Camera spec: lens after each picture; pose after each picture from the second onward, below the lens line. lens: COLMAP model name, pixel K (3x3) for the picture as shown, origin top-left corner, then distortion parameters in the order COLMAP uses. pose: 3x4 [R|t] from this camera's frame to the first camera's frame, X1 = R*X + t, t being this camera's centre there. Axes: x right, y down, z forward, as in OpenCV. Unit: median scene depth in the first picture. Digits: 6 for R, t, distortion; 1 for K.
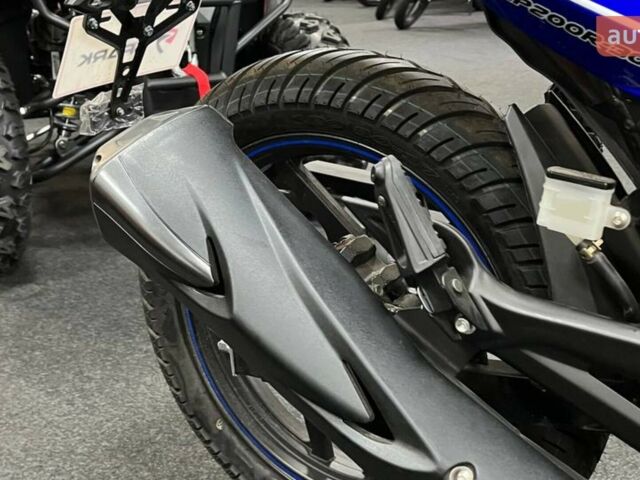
lens RADIAL K [[850.0, 0, 320.0], [0, 850.0, 240.0], [0, 0, 1]] dist [0.140335, -0.550147]
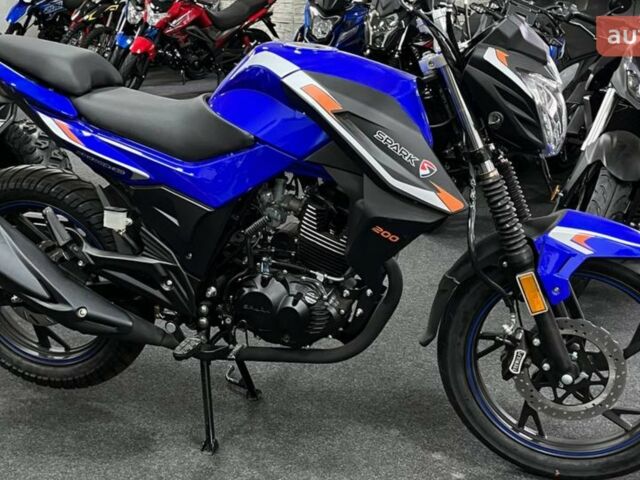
lens RADIAL K [[850.0, 0, 320.0], [0, 850.0, 240.0], [0, 0, 1]] dist [0.140335, -0.550147]
pose [[0.958009, -0.095034, 0.270530, 0.160385], [0.109632, 0.993194, -0.039335, 0.216359], [-0.264951, 0.067342, 0.961908, -1.933773]]
